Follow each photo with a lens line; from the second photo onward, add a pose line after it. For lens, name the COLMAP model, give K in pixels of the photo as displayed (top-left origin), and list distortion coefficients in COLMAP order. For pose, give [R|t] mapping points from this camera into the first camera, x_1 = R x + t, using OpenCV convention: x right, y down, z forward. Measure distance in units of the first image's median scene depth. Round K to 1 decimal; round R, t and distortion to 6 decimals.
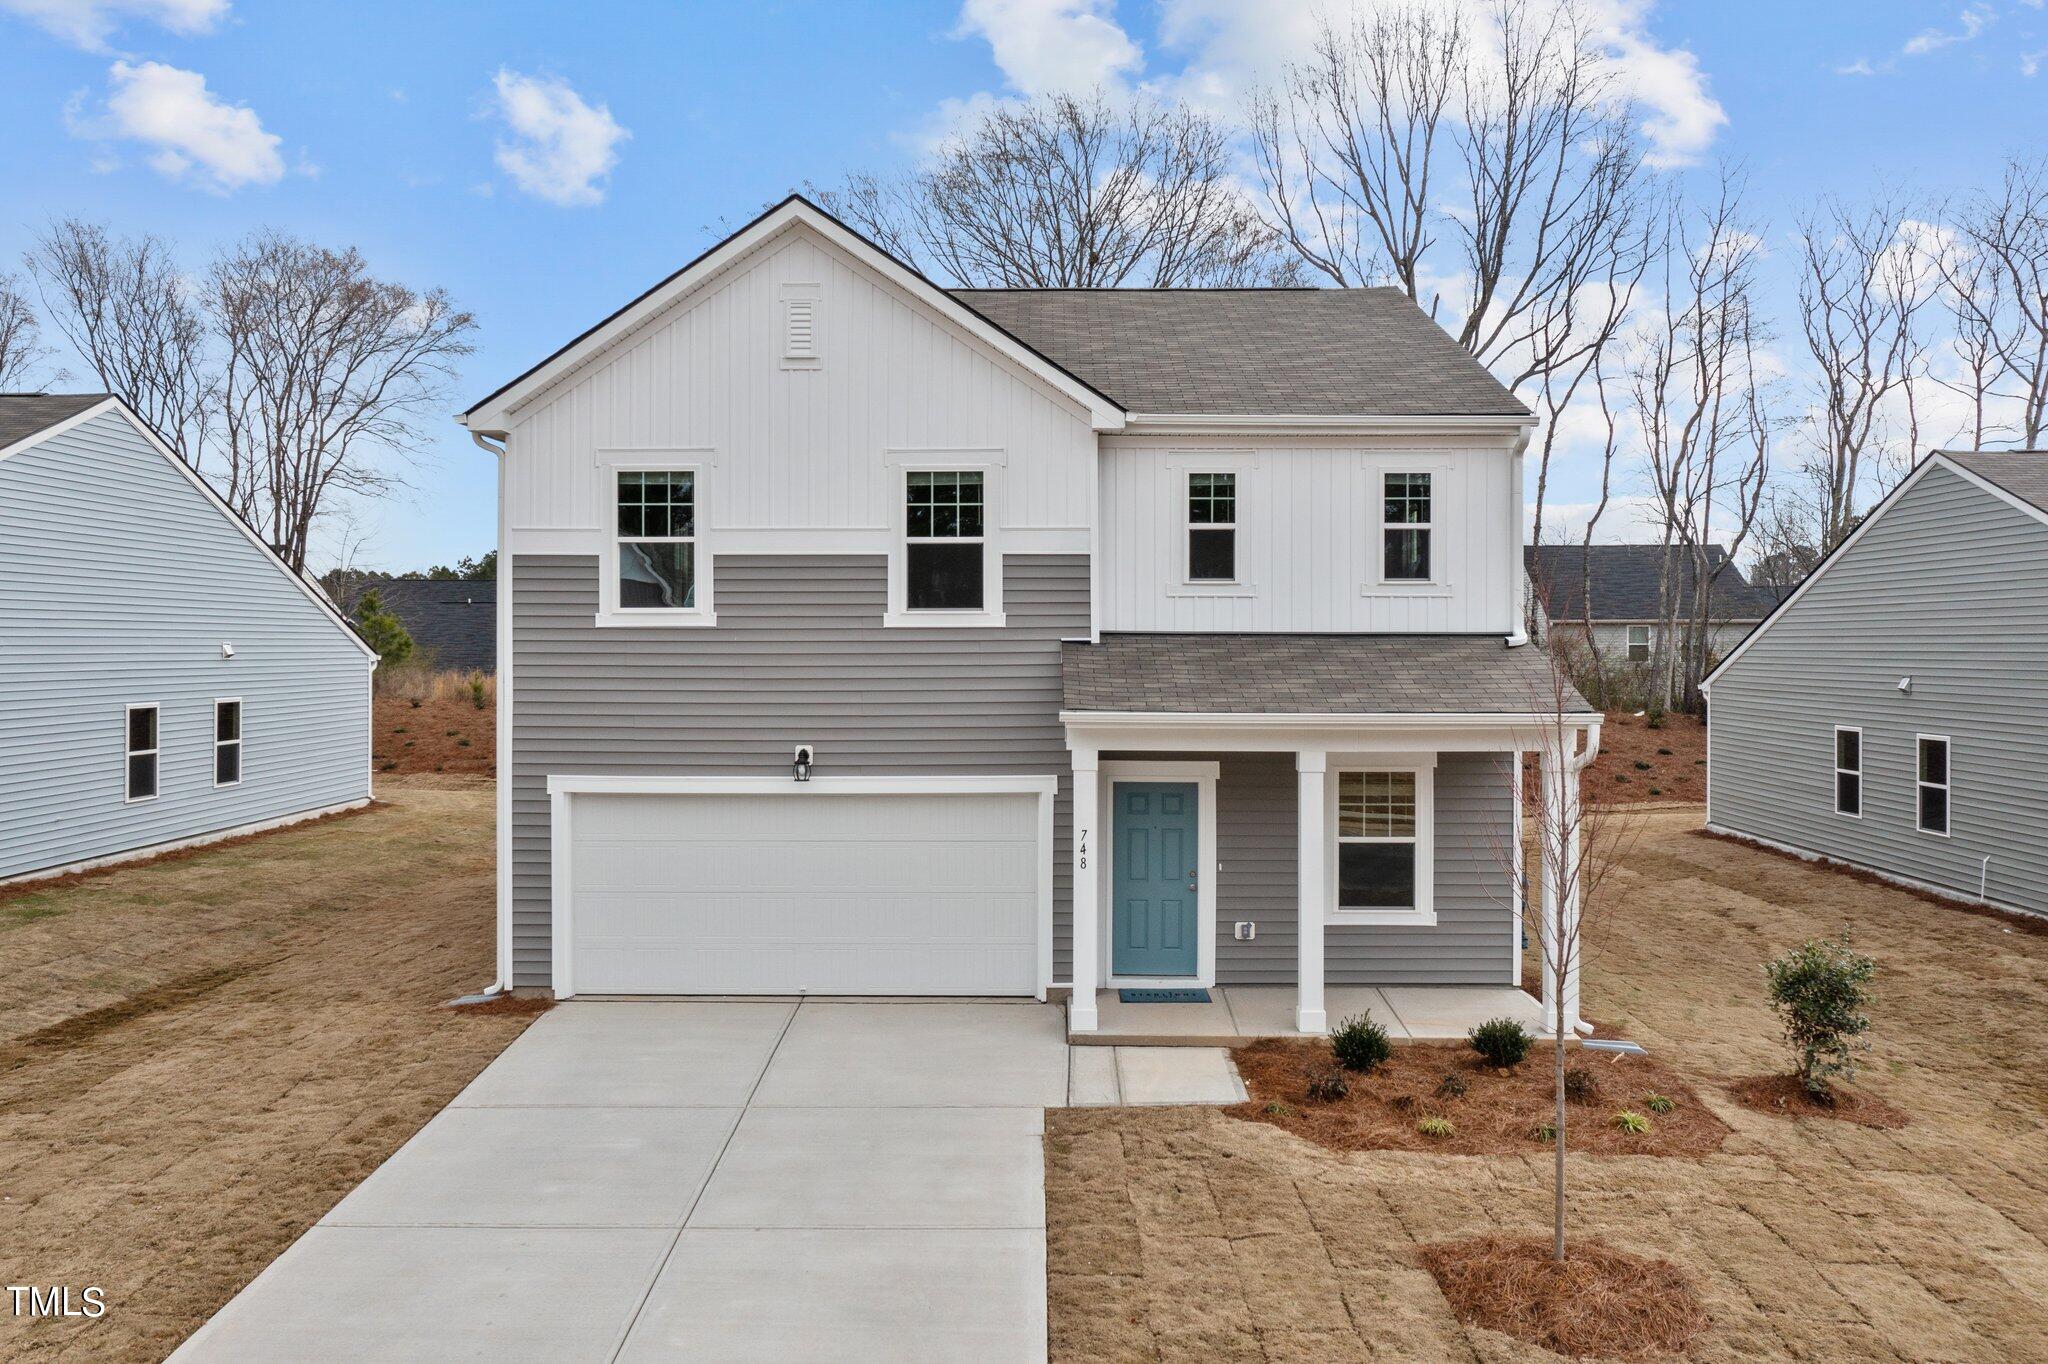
lens RADIAL K [[1626.3, 0, 1022.1], [0, 1626.3, 680.8], [0, 0, 1]] dist [0.001127, -0.007046]
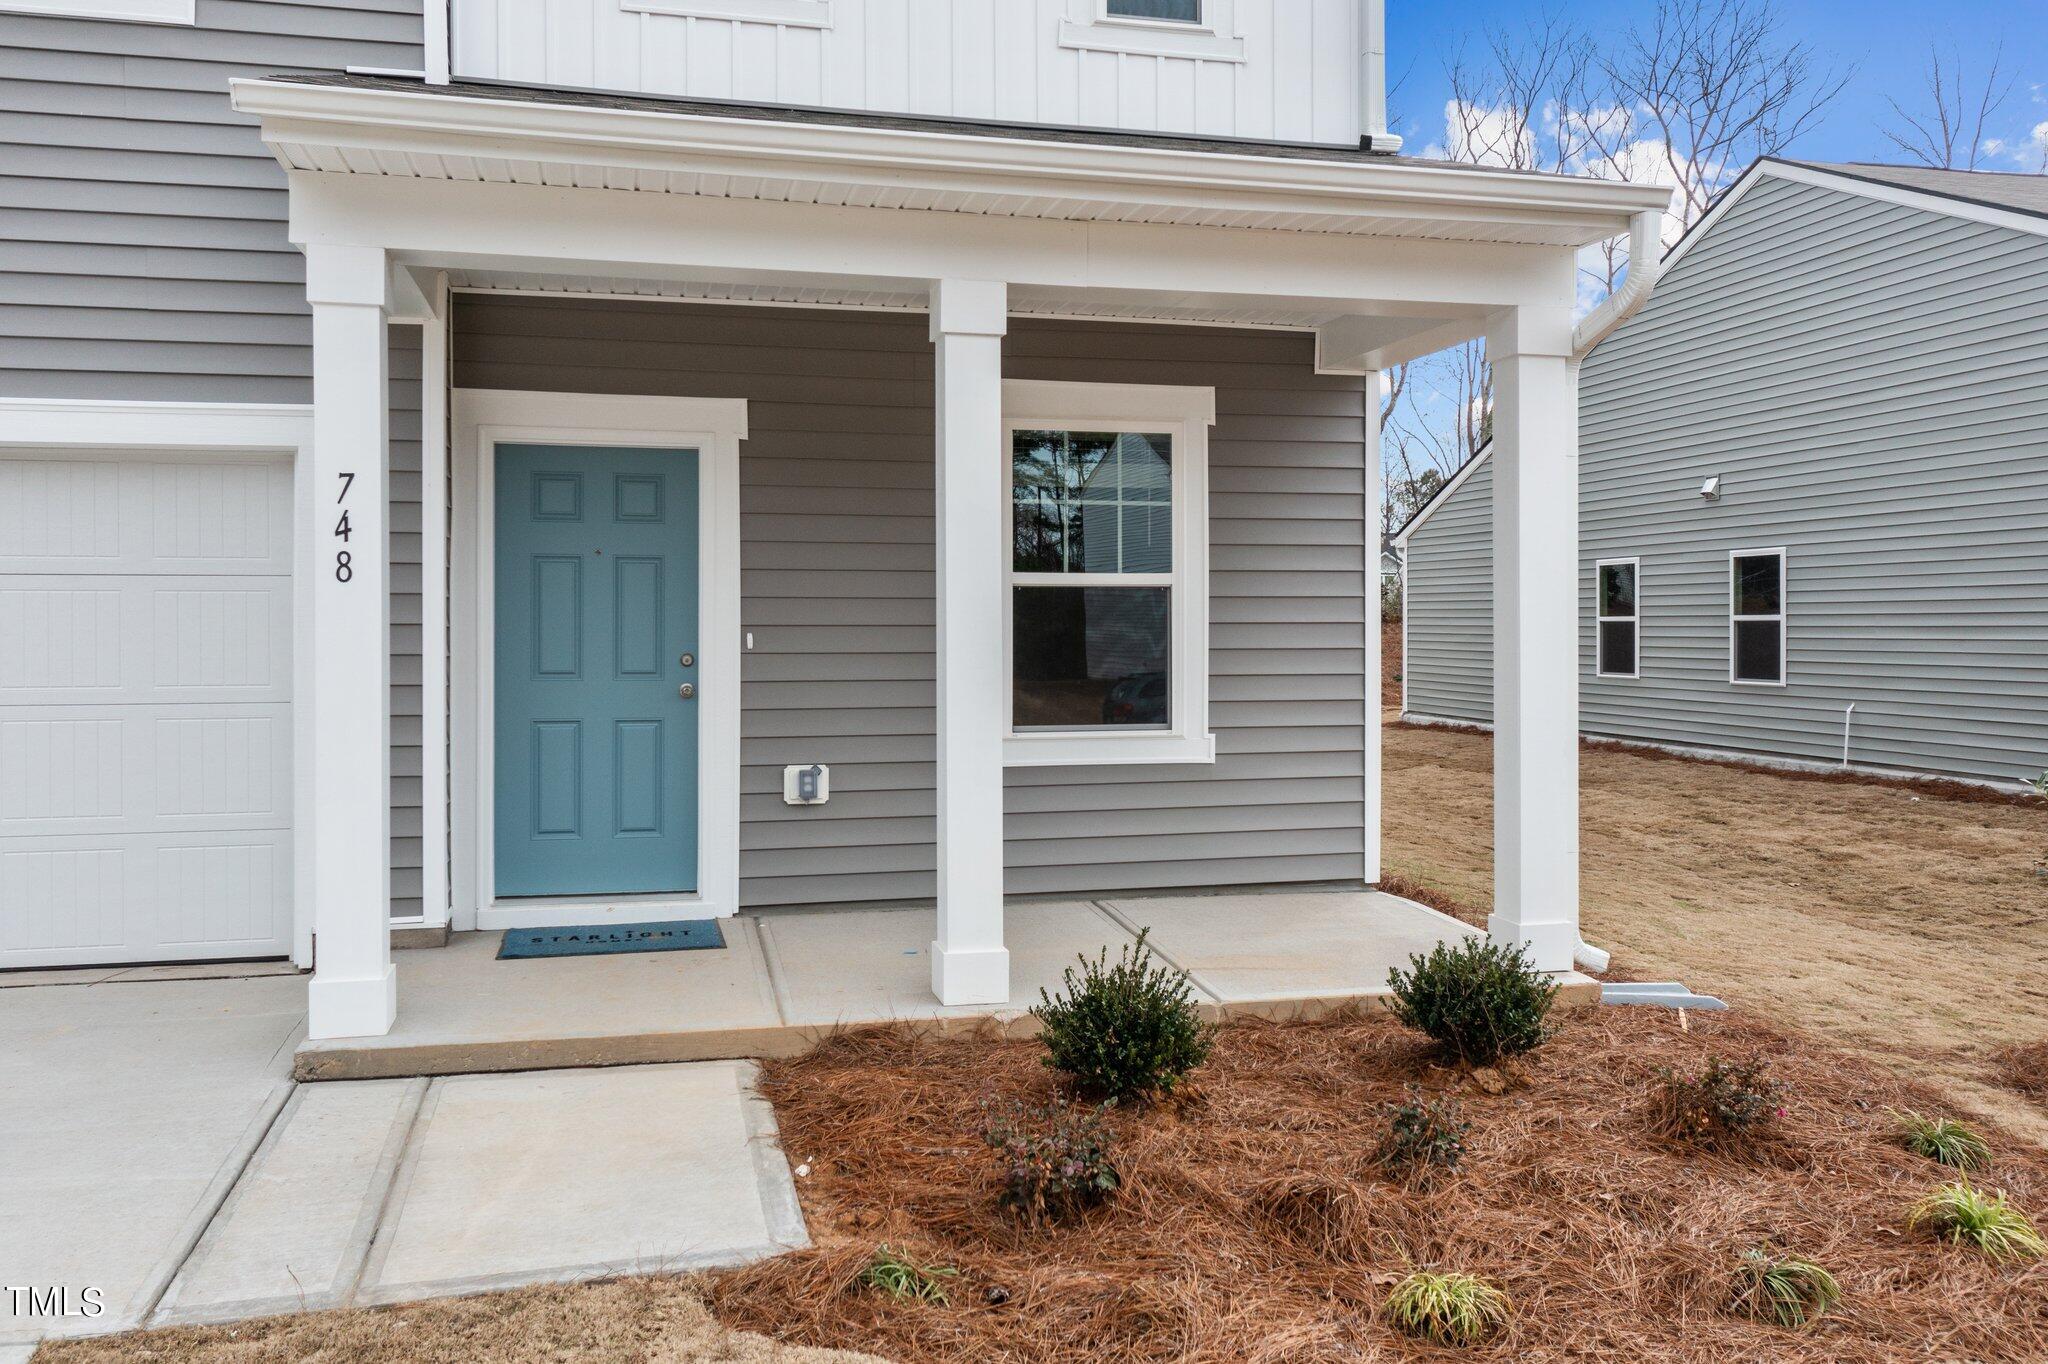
lens RADIAL K [[1619.1, 0, 1035.6], [0, 1619.1, 666.9], [0, 0, 1]] dist [-0.011844, -0.001106]
pose [[0.965251, -0.004773, 0.261281, 0.082893], [0.003982, 0.999986, 0.003557, 0.121181], [-0.261294, -0.002393, 0.965256, 0.563036]]
